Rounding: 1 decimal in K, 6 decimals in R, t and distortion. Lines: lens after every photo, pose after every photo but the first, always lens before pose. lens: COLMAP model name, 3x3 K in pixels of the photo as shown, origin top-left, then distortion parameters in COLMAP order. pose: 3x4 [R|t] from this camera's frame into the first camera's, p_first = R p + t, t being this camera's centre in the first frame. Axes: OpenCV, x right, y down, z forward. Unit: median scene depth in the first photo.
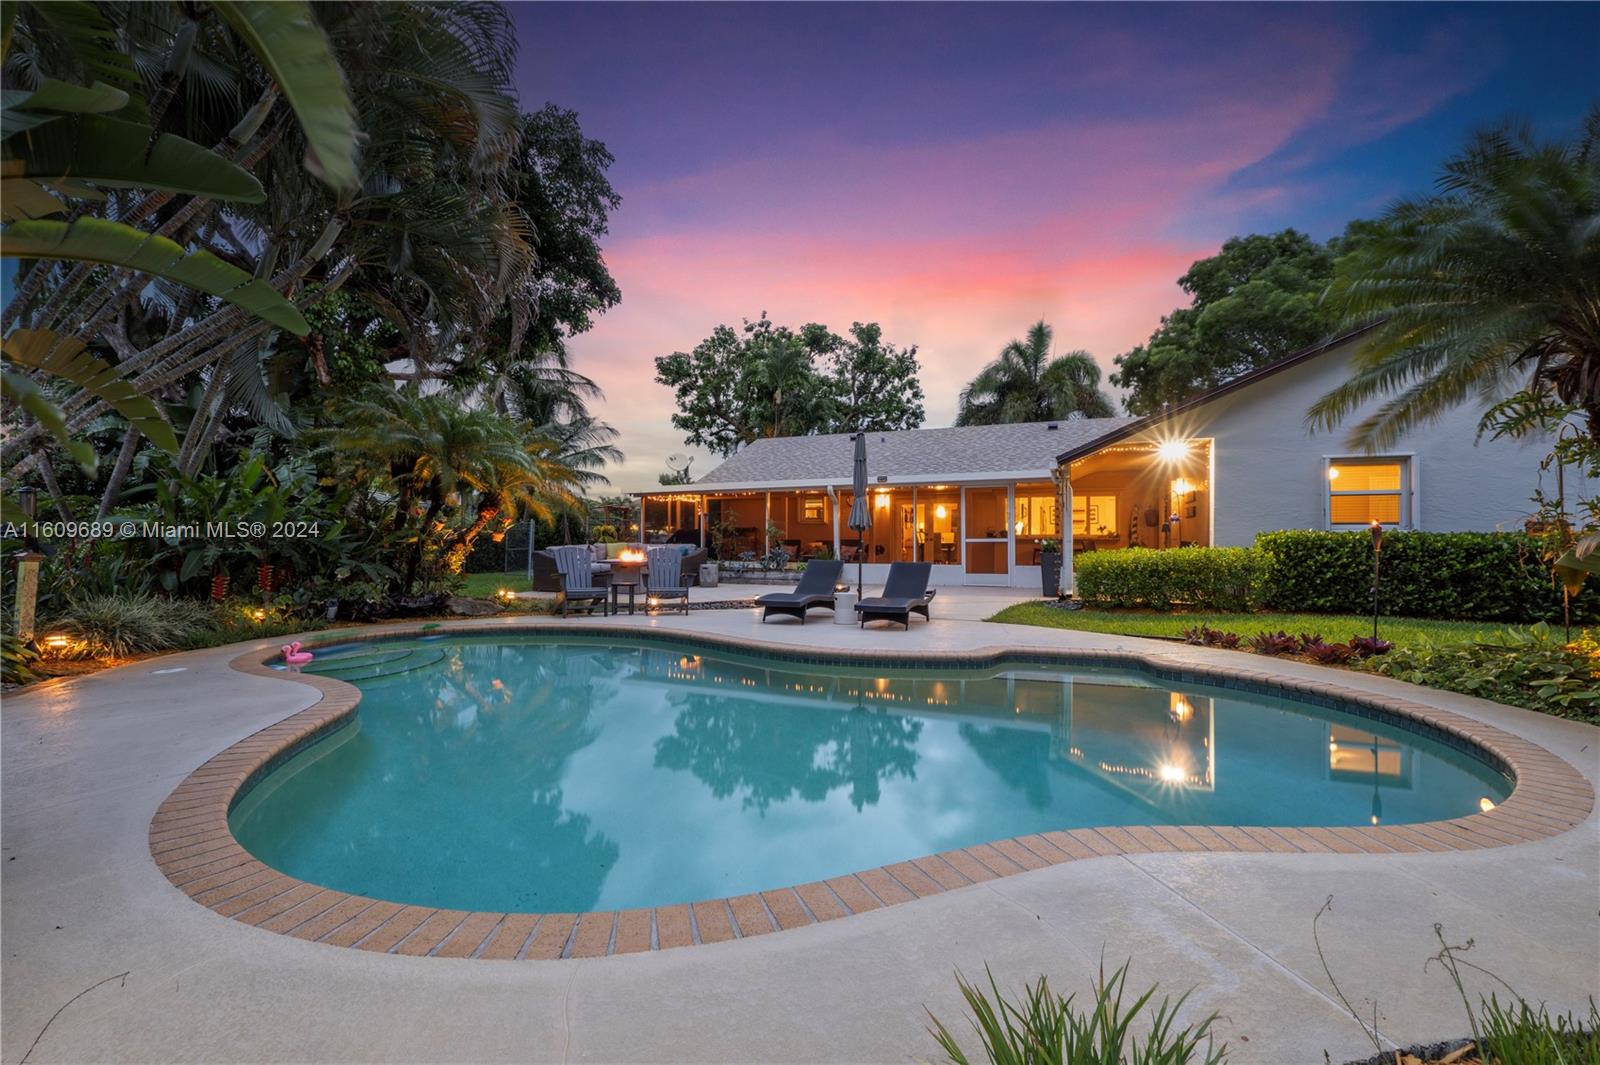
lens RADIAL K [[670.1, 0, 788.0], [0, 670.1, 534.2], [0, 0, 1]] dist [-0.001482, -0.005364]
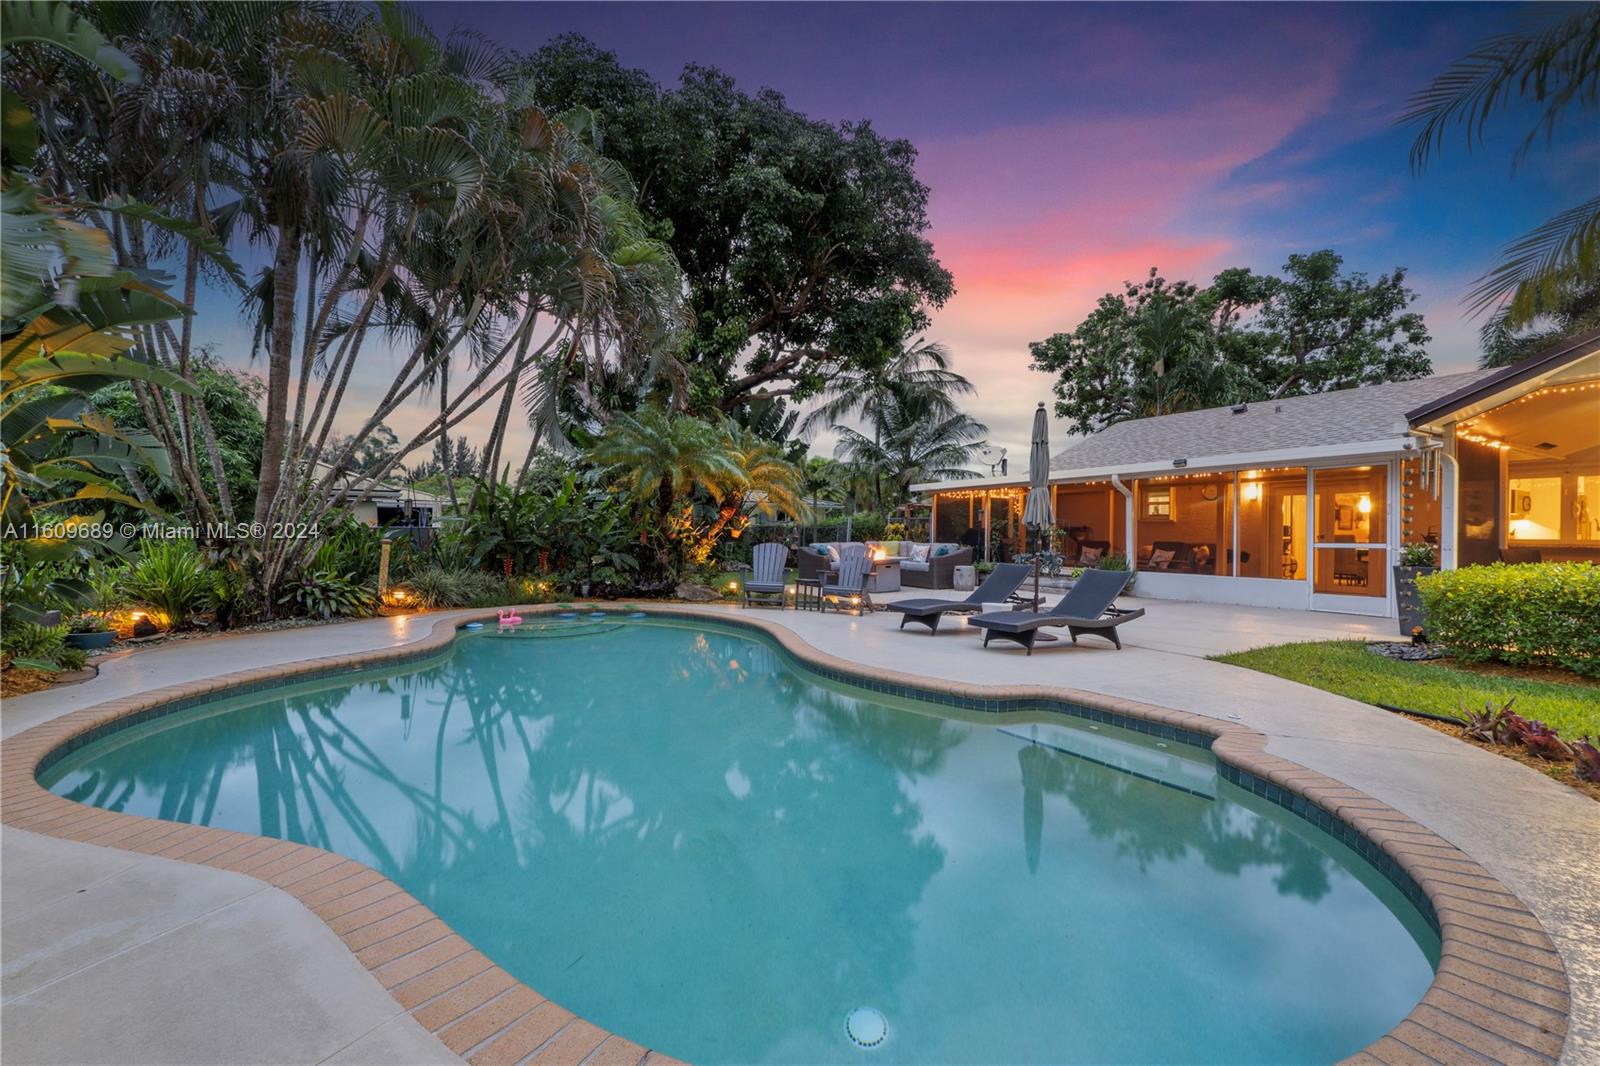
lens RADIAL K [[683.0, 0, 795.5], [0, 683.0, 534.6], [0, 0, 1]] dist [-0.002485, -0.000361]
pose [[0.797766, 0.010454, -0.602877, 0.121045], [-0.010015, 0.999941, 0.004088, 0.000237], [0.602884, 0.002777, 0.797824, 0.052869]]
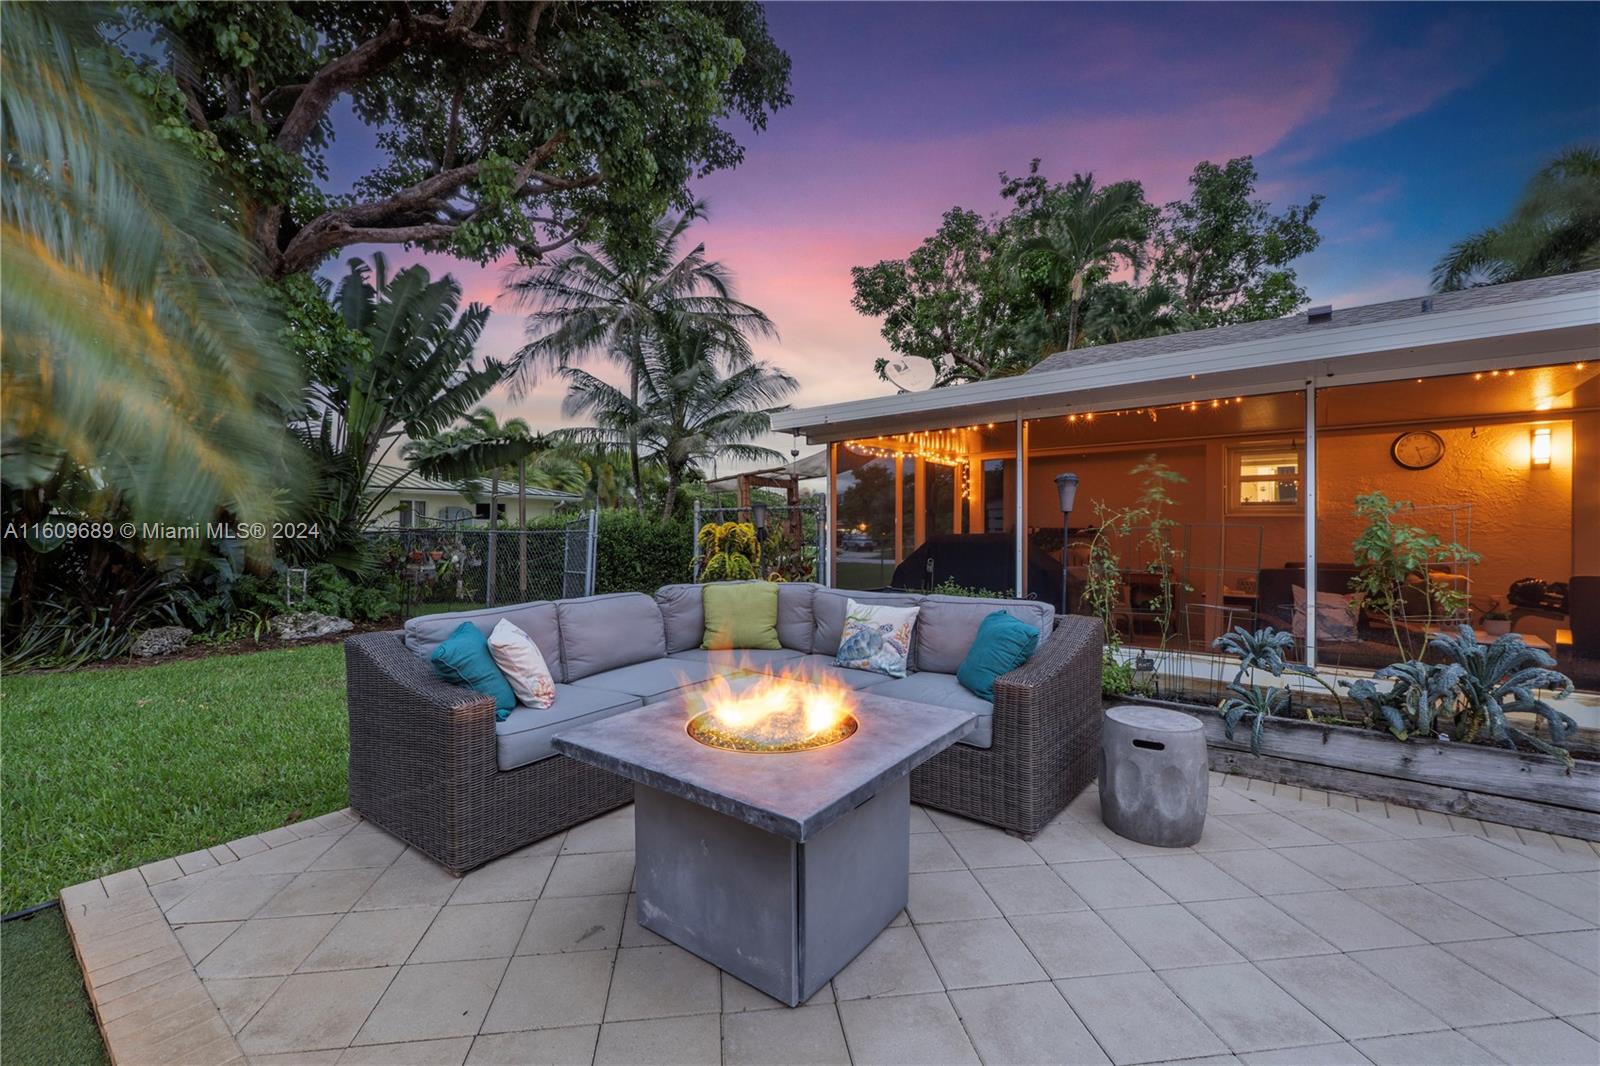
lens RADIAL K [[670.1, 0, 788.0], [0, 670.1, 534.7], [0, 0, 1]] dist [-0.001482, -0.005364]
pose [[0.960673, 0.002813, -0.277669, -0.078568], [-0.001859, 0.999991, 0.003700, -0.004329], [0.277677, -0.003038, 0.960670, 0.363728]]
